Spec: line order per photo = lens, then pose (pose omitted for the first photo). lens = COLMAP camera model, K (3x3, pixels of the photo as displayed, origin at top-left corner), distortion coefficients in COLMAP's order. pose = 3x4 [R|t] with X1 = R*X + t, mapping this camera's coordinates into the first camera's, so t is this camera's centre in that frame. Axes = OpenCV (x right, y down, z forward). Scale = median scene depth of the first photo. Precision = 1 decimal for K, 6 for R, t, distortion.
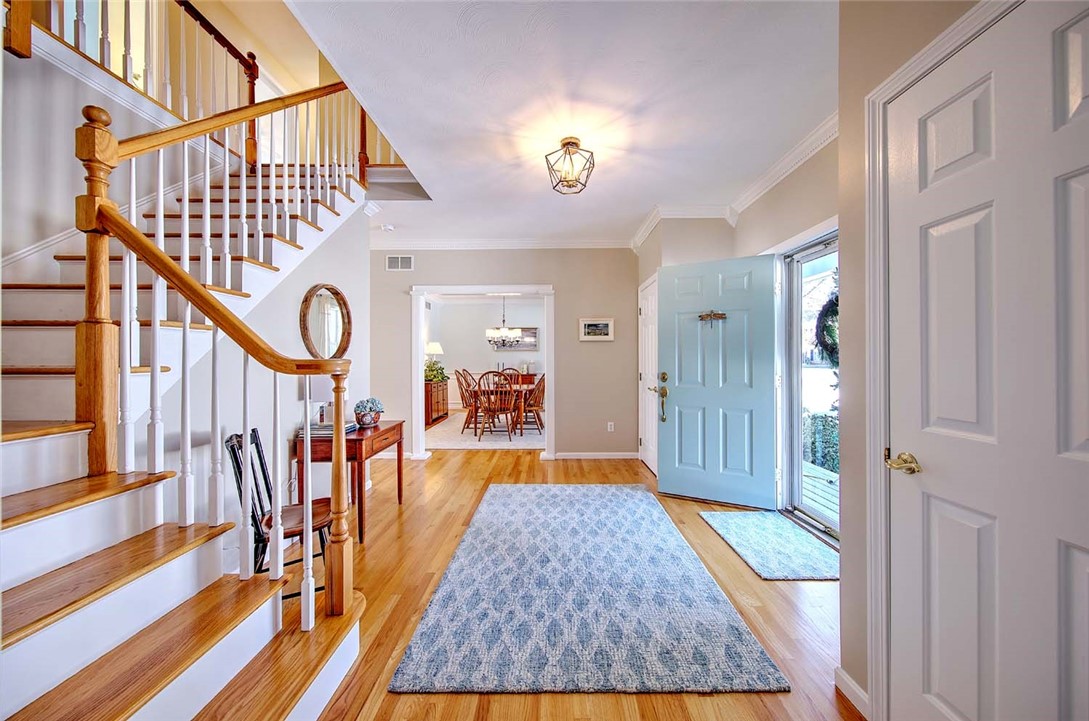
lens RADIAL K [[399.3, 0, 550.0], [0, 399.3, 359.7], [0, 0, 1]] dist [-0.001639, 0.000398]
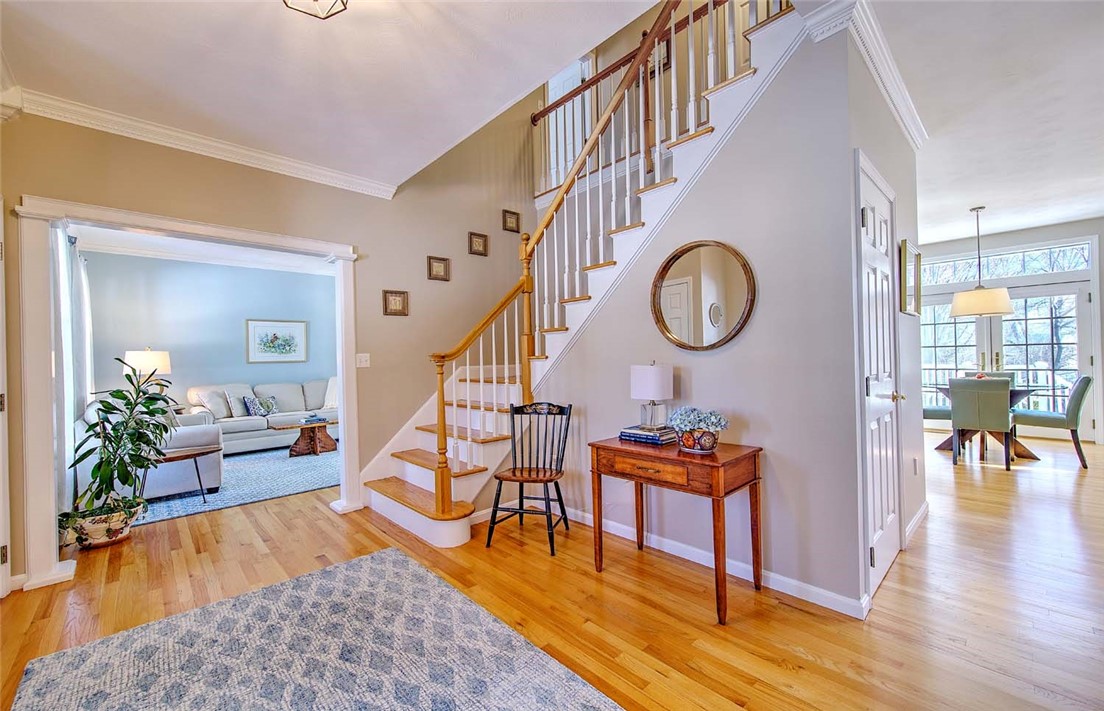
lens RADIAL K [[438.4, 0, 553.0], [0, 438.4, 360.7], [0, 0, 1]] dist [0.003999, -0.000031]
pose [[-0.729204, 0.021893, -0.683946, 0.167145], [0.023178, 0.999705, 0.007289, 0.013834], [0.683904, -0.010537, -0.729496, 1.302204]]
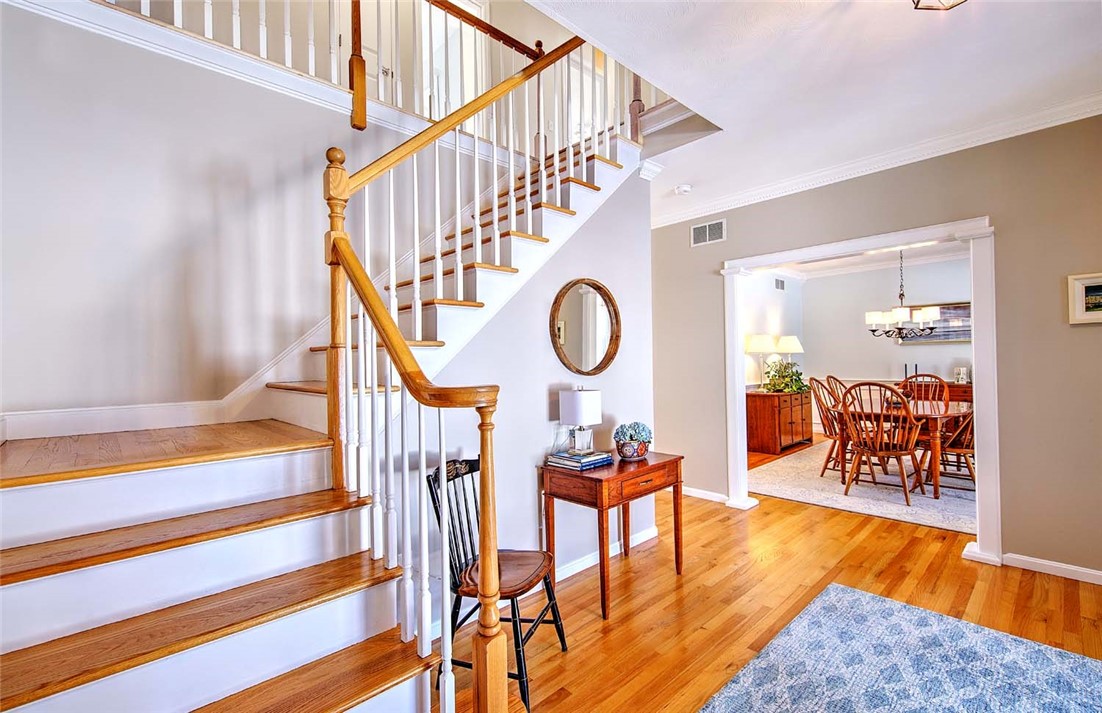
lens RADIAL K [[485.2, 0, 551.8], [0, 485.2, 357.6], [0, 0, 1]] dist [0.004359, -0.002188]
pose [[0.681321, -0.012315, -0.731881, 0.107850], [0.017411, 0.999848, -0.000616, -0.025898], [0.731778, -0.012323, 0.681432, 0.252223]]
